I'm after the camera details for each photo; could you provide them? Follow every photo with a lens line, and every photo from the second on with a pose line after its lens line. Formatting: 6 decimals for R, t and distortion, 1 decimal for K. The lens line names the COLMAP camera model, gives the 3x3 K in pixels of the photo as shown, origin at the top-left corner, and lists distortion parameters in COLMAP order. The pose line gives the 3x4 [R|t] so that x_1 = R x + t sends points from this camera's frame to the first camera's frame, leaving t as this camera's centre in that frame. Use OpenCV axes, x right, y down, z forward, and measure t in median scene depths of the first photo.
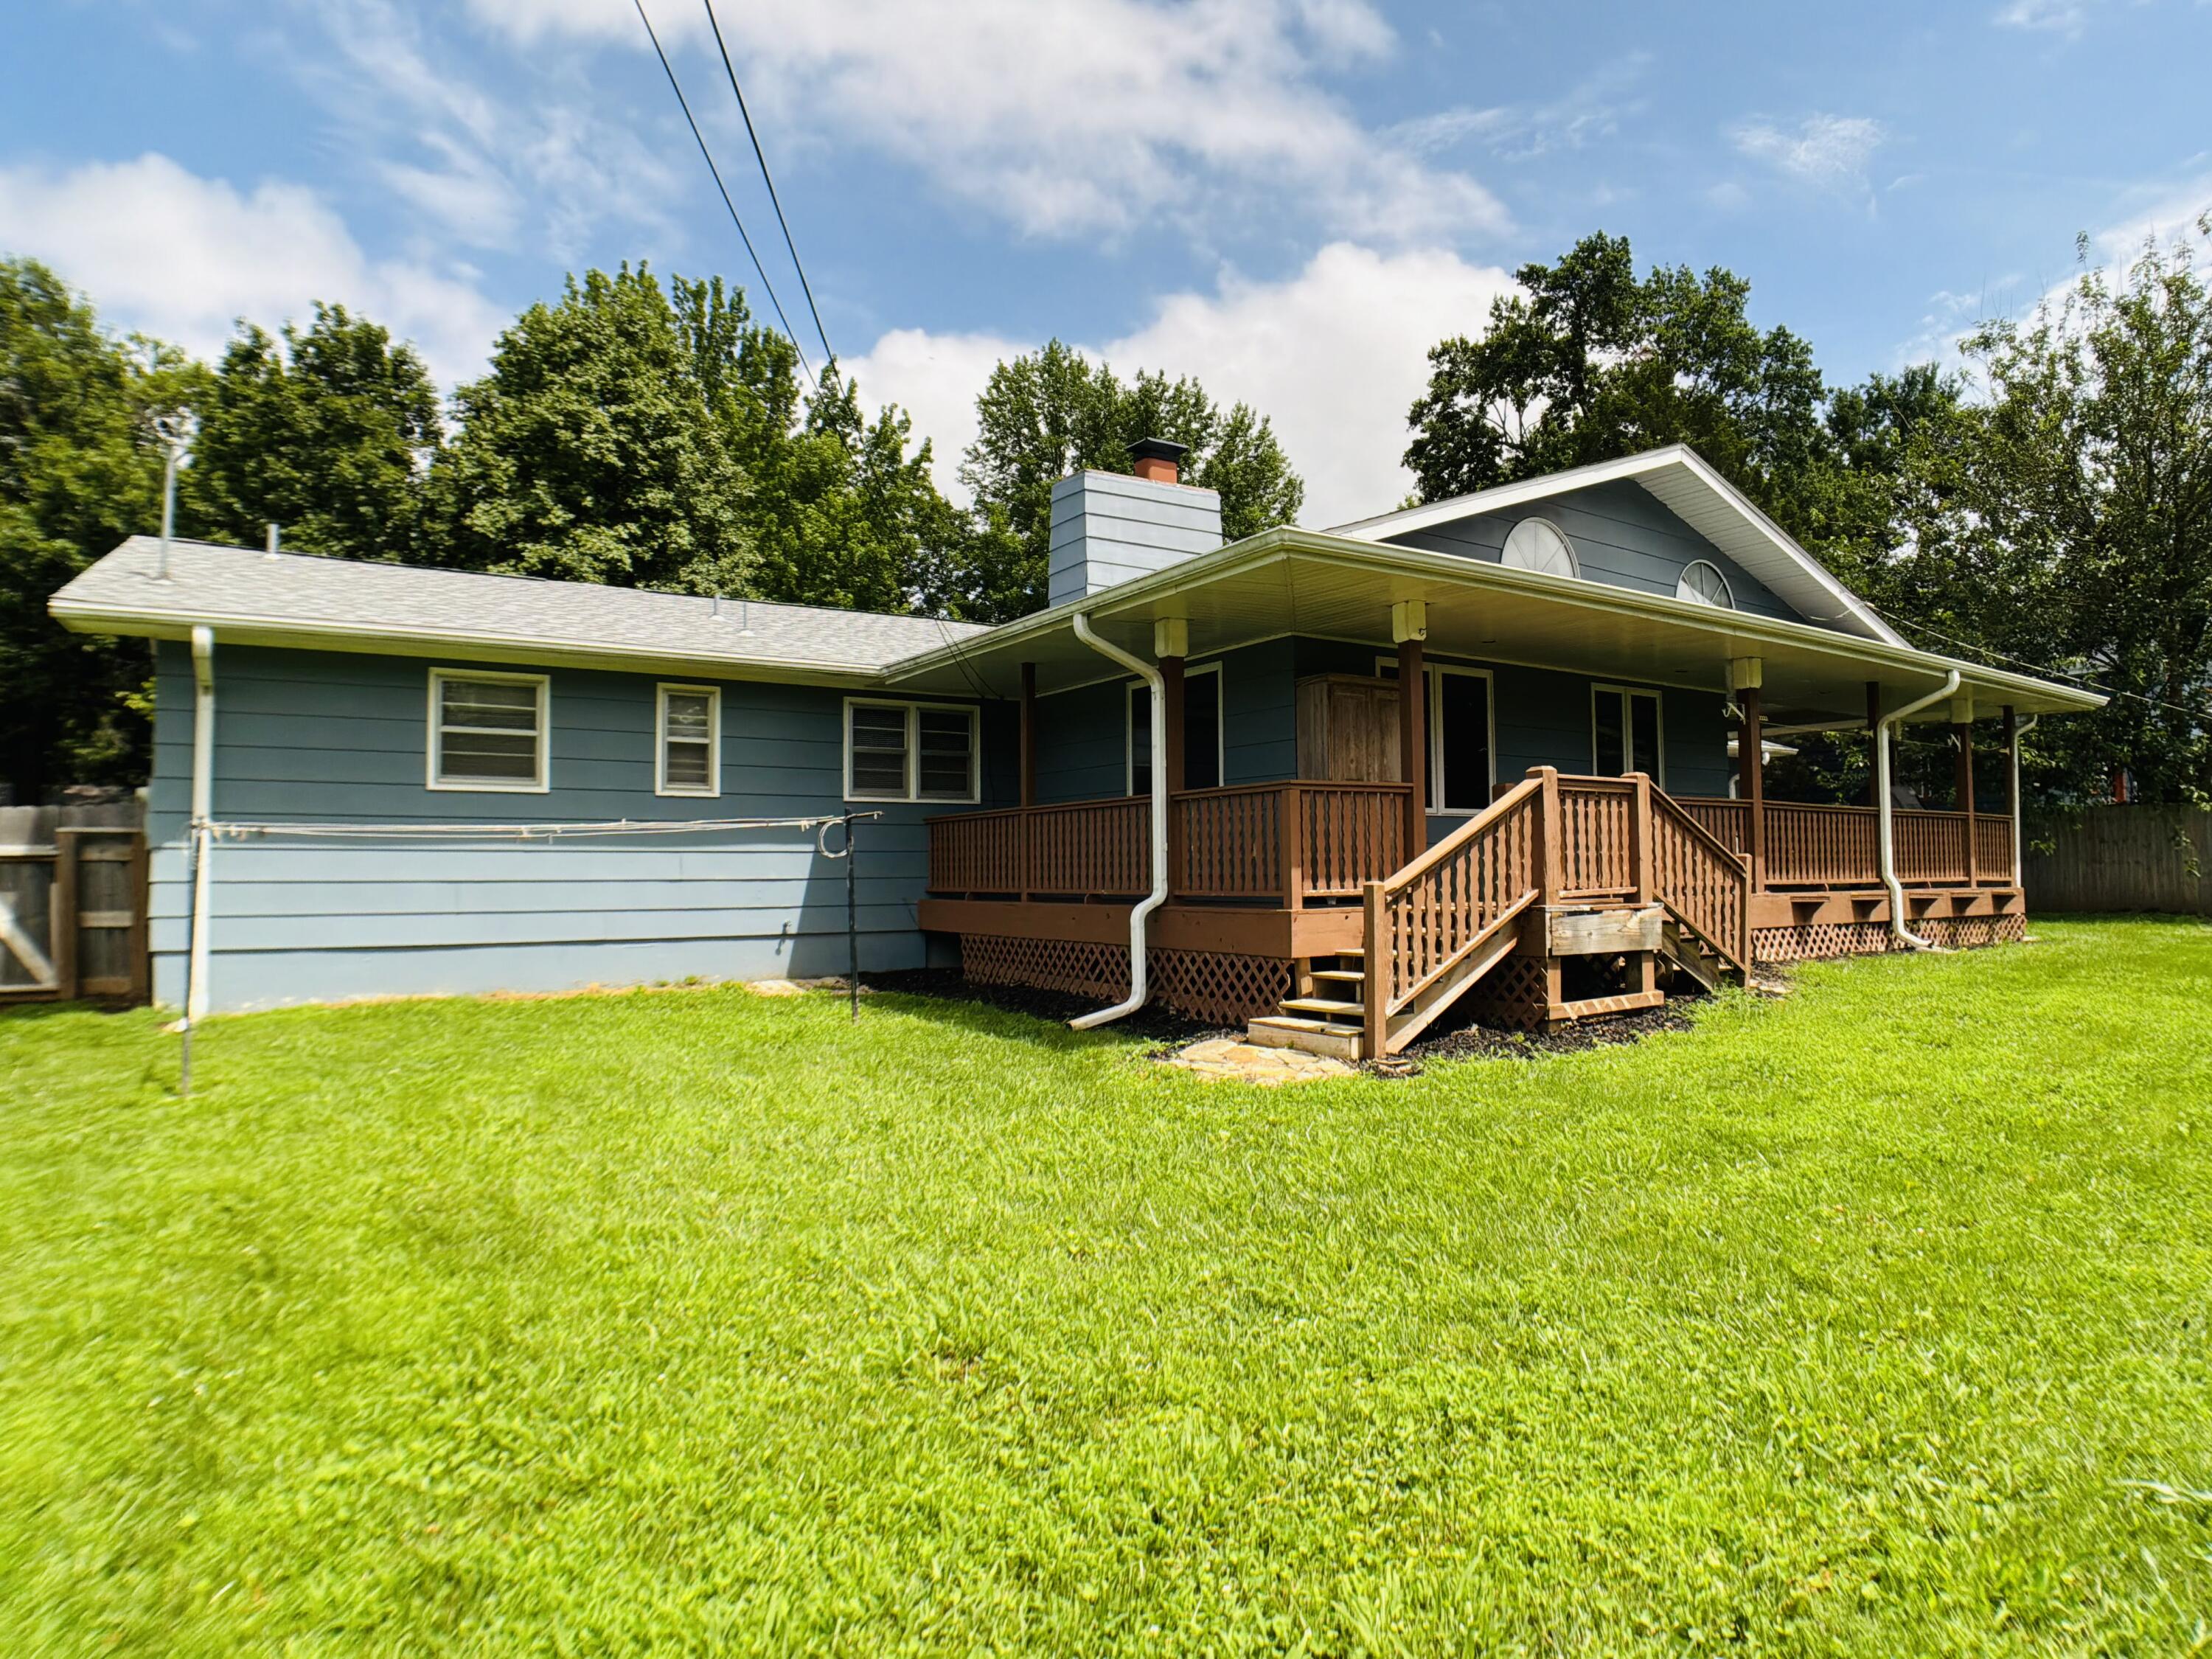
lens RADIAL K [[1269.8, 0, 1094.8], [0, 1269.8, 828.6], [0, 0, 1]] dist [-0.076923, -0.004222]
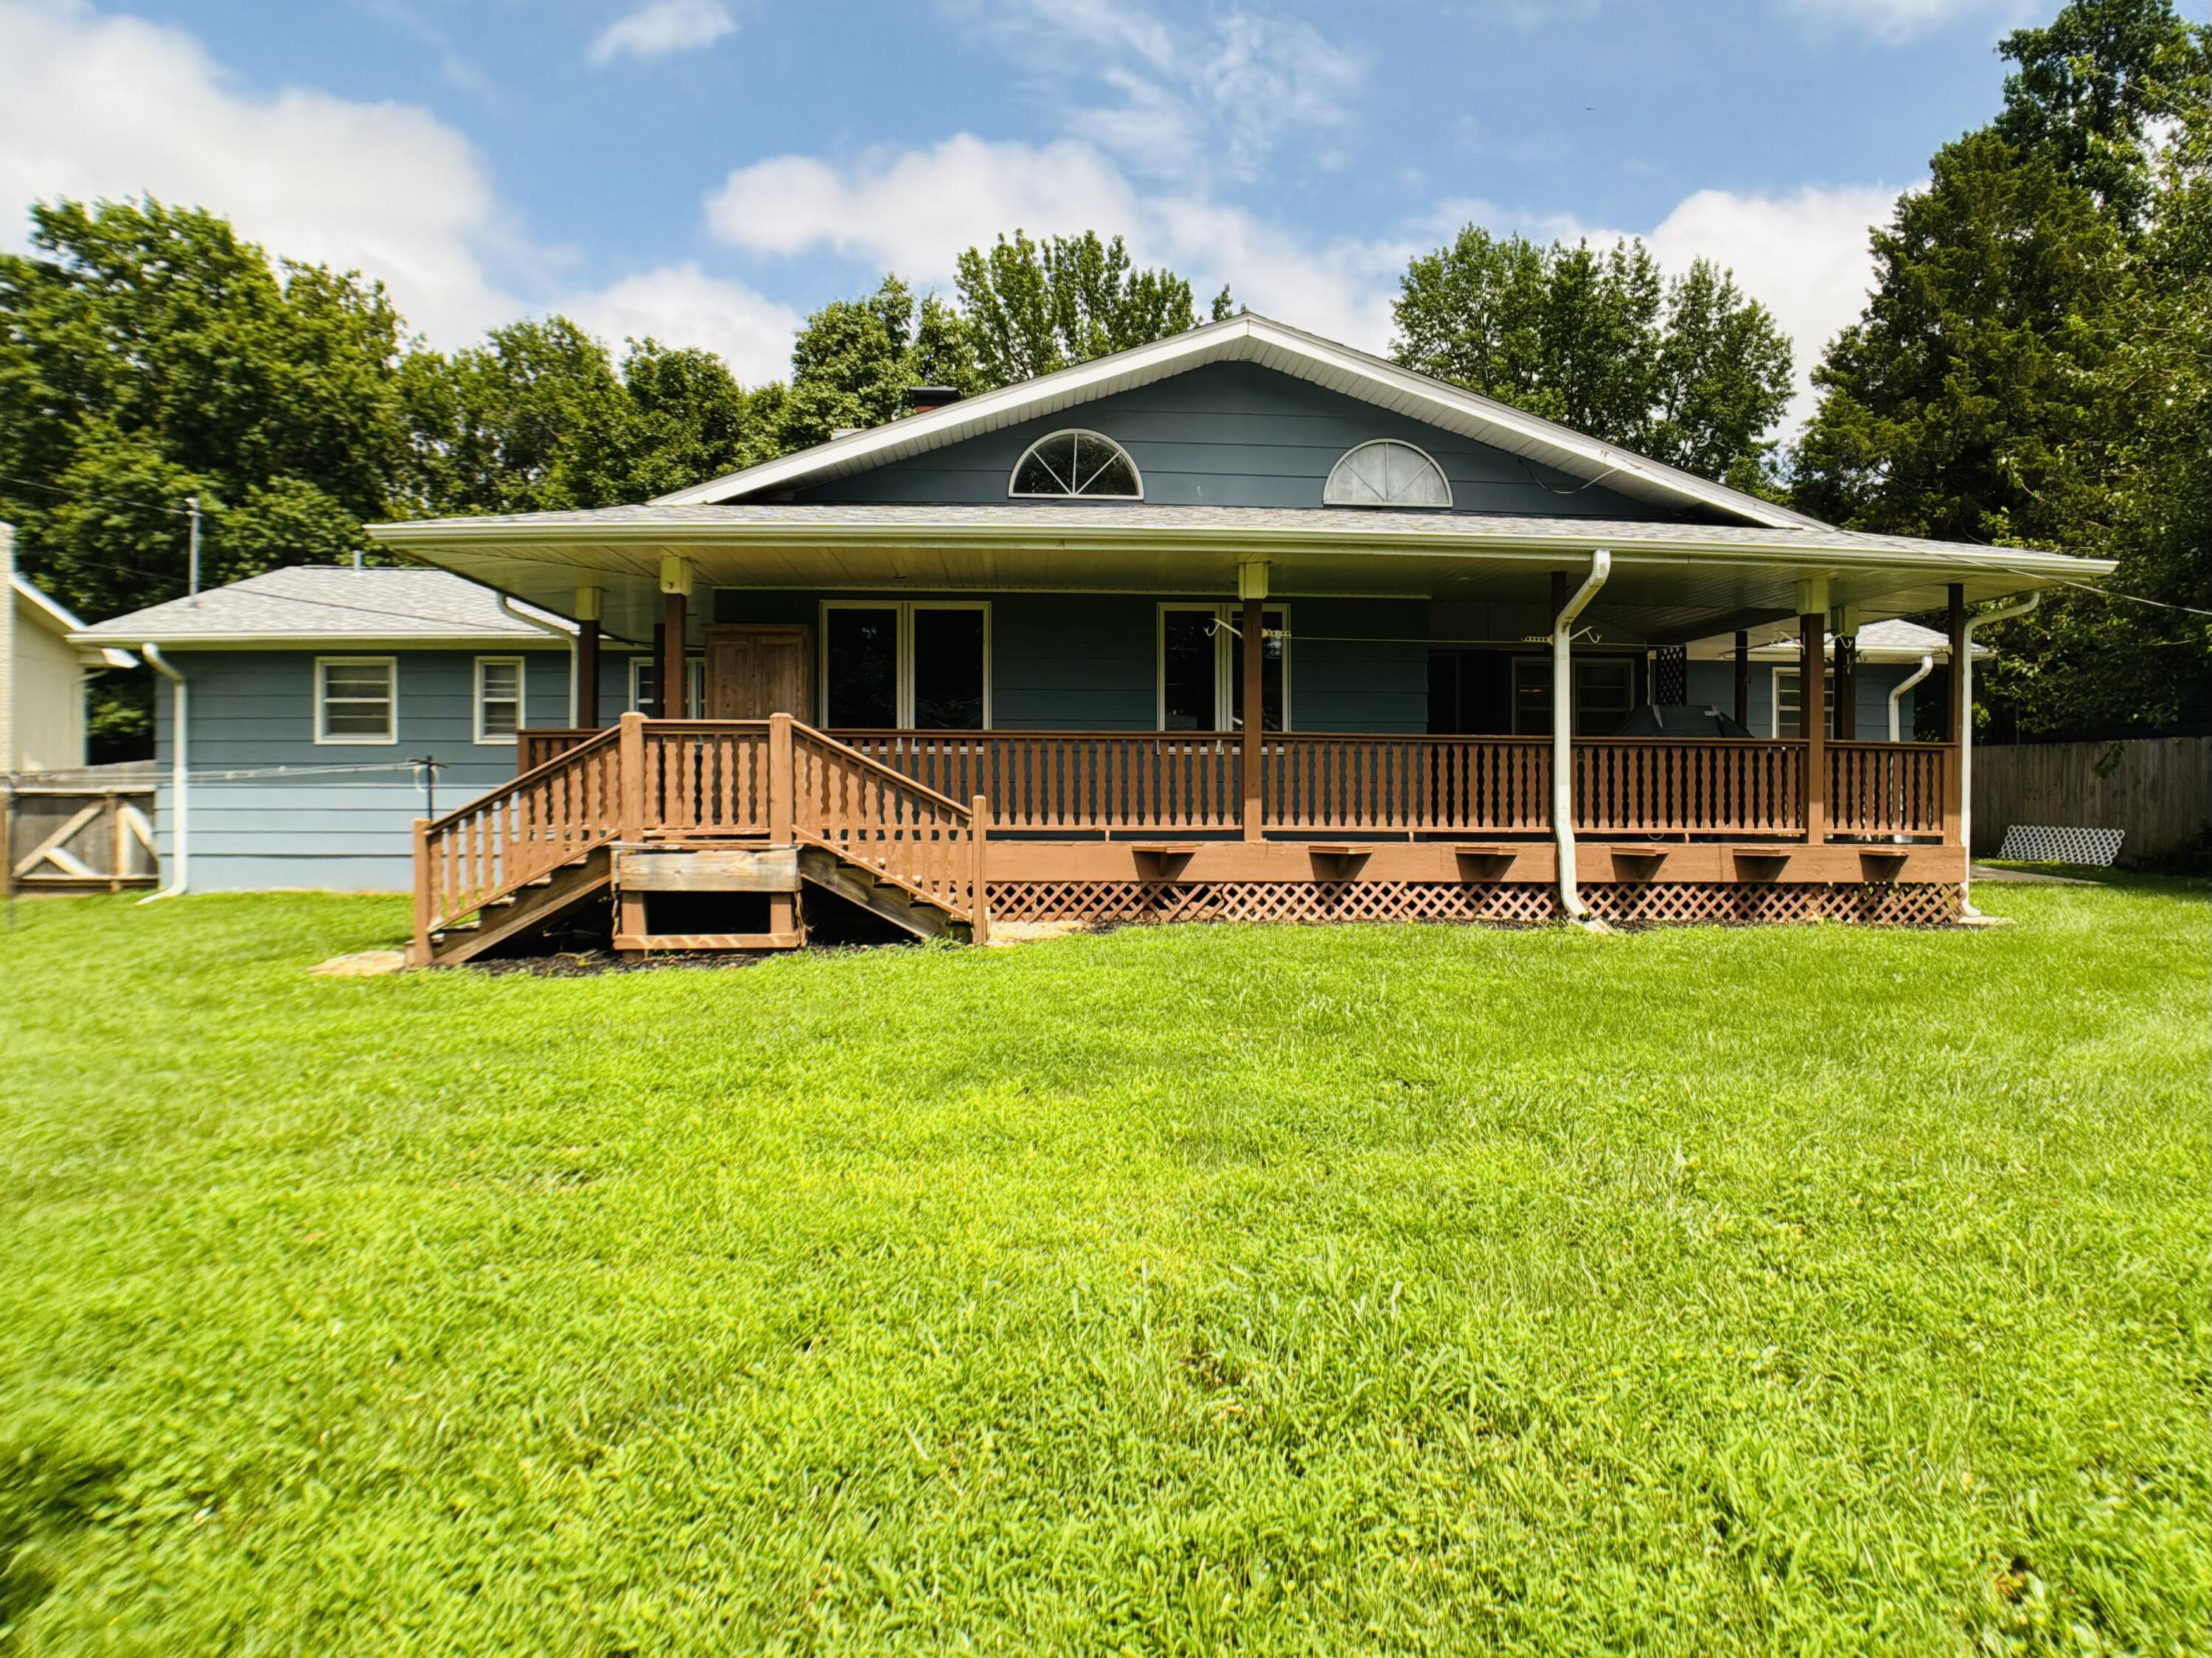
lens RADIAL K [[1300.0, 0, 1095.1], [0, 1300.0, 828.4], [0, 0, 1]] dist [-0.075296, -0.000767]
pose [[0.869122, 0.019723, -0.494205, 0.838411], [0.007923, 0.998521, 0.053783, -0.004990], [0.494535, -0.050660, 0.867680, 0.164963]]
